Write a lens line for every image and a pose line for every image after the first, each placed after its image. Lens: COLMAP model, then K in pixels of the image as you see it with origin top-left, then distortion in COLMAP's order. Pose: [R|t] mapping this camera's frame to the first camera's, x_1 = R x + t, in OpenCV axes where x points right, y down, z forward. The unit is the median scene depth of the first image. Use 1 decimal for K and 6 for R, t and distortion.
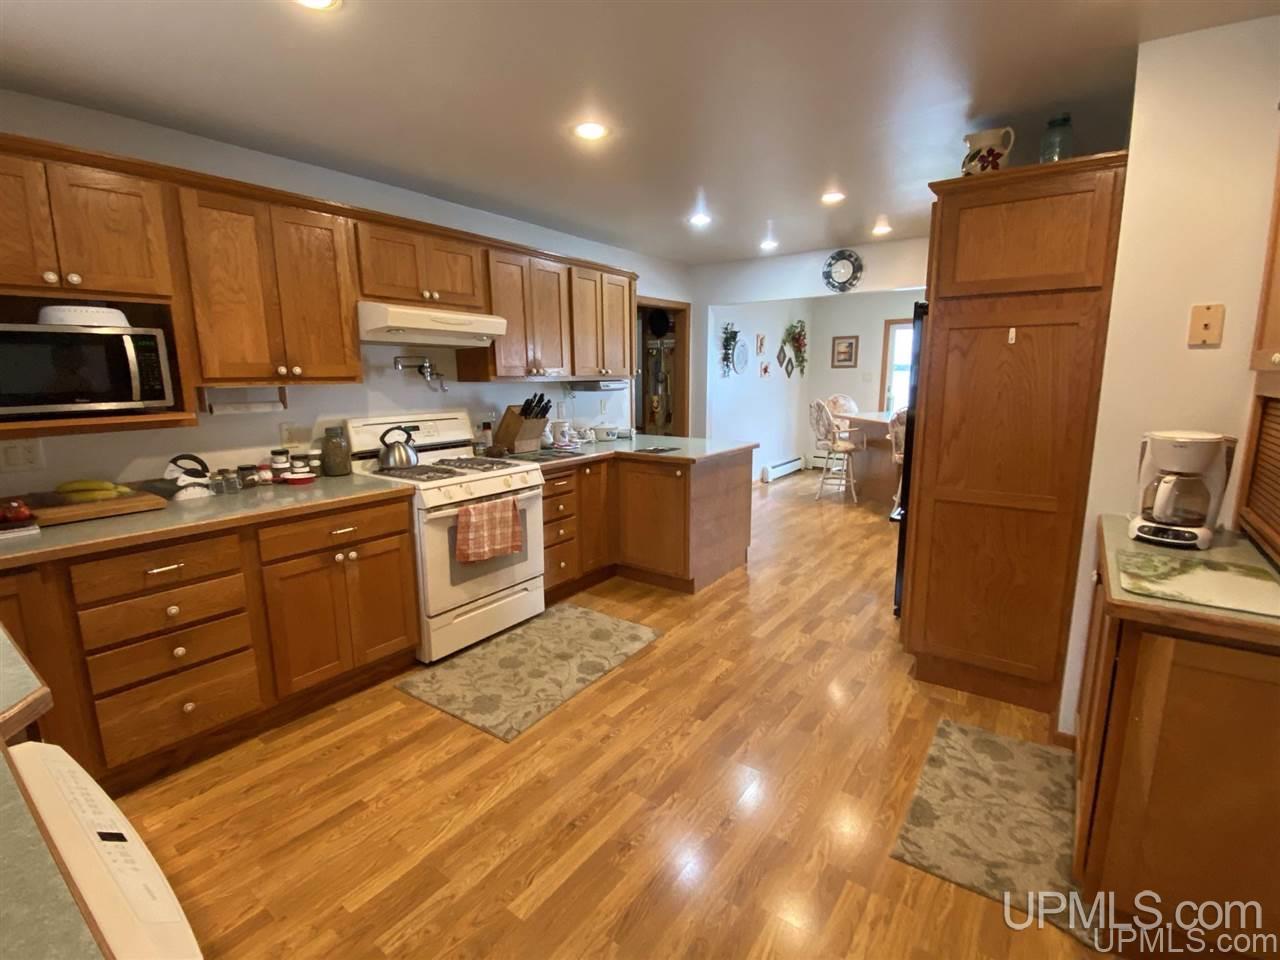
lens RADIAL K [[588.9, 0, 640.0], [0, 588.9, 480.0], [0, 0, 1]] dist [0.070202, -0.063101]
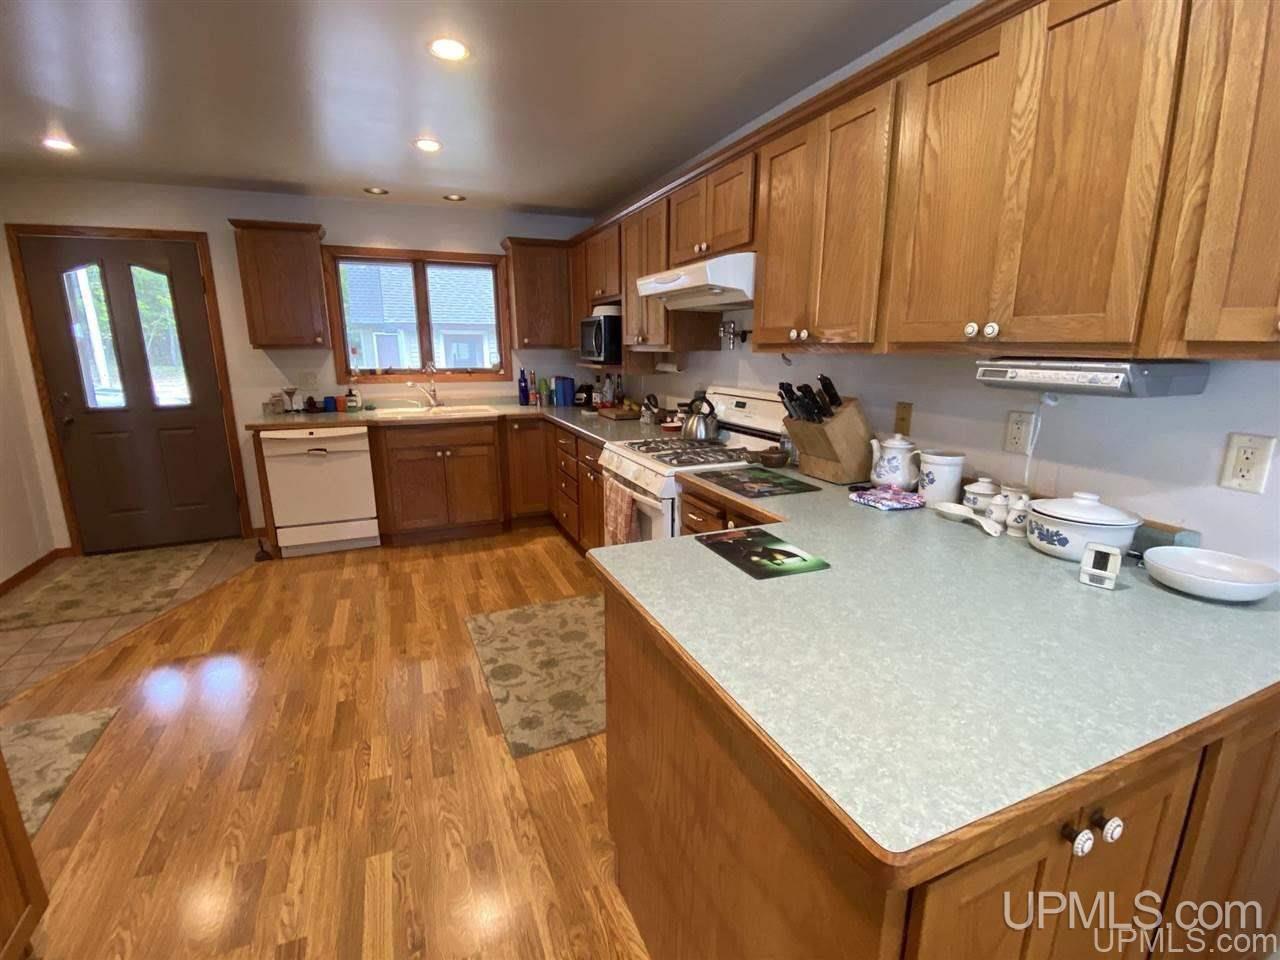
lens RADIAL K [[588.9, 0, 640.0], [0, 588.9, 480.0], [0, 0, 1]] dist [0.070202, -0.063101]
pose [[-0.524239, 0.201448, -0.827401, 0.469770], [-0.140664, 0.937785, 0.317448, -0.256064], [0.839873, 0.282805, -0.463287, 1.416405]]
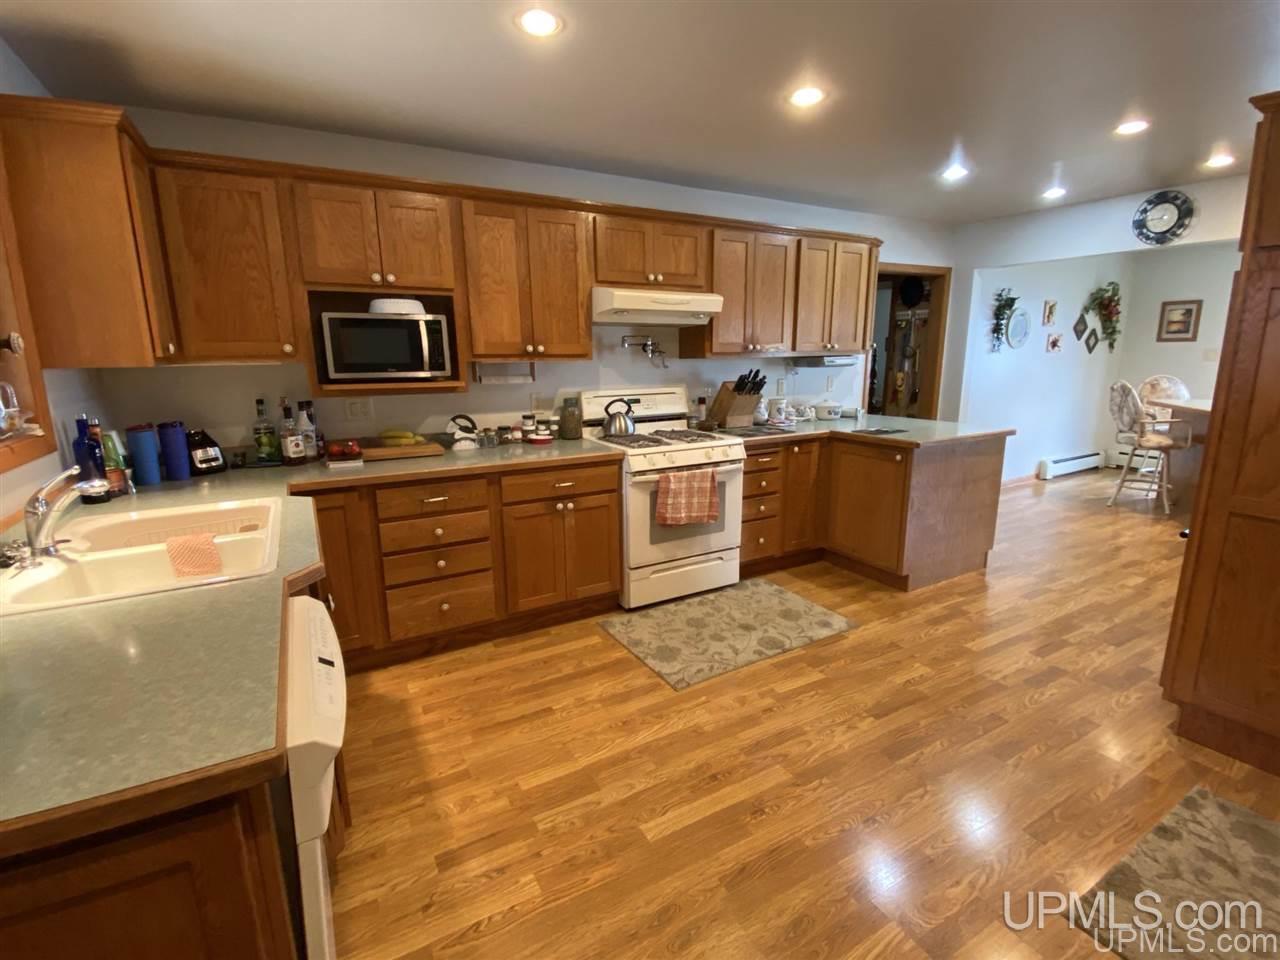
lens RADIAL K [[588.9, 0, 640.0], [0, 588.9, 480.0], [0, 0, 1]] dist [0.070202, -0.063101]
pose [[0.911917, 0.085538, -0.401362, 0.090081], [-0.070637, 0.996156, 0.051808, 0.003404], [0.404250, -0.018894, 0.914453, -0.008058]]
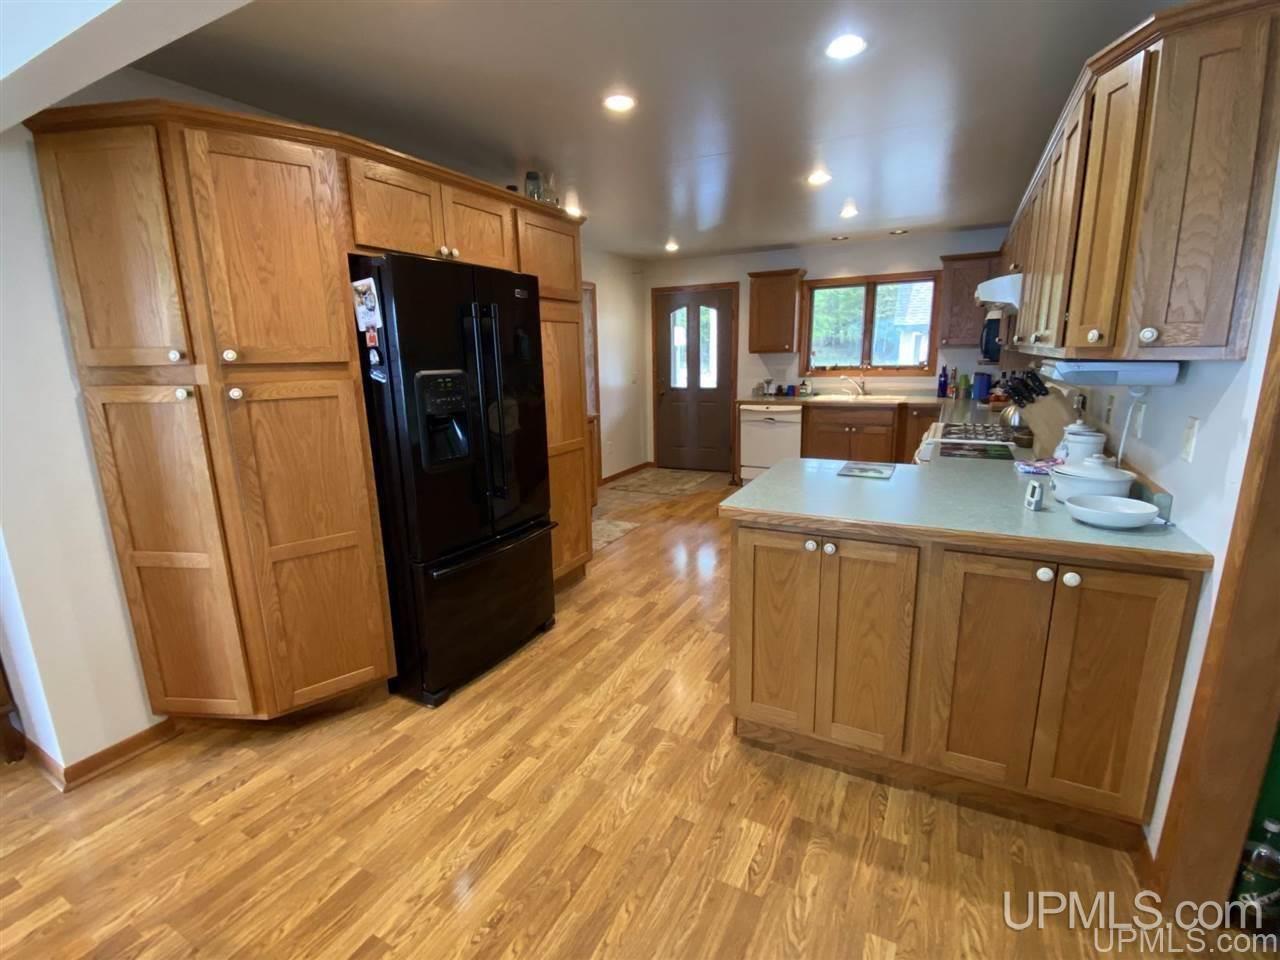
lens RADIAL K [[588.9, 0, 640.0], [0, 588.9, 480.0], [0, 0, 1]] dist [0.070202, -0.063101]
pose [[-0.988410, 0.063967, -0.137673, 0.459503], [0.007008, 0.925150, 0.379537, -0.363899], [0.151646, 0.374173, -0.914876, 1.992969]]
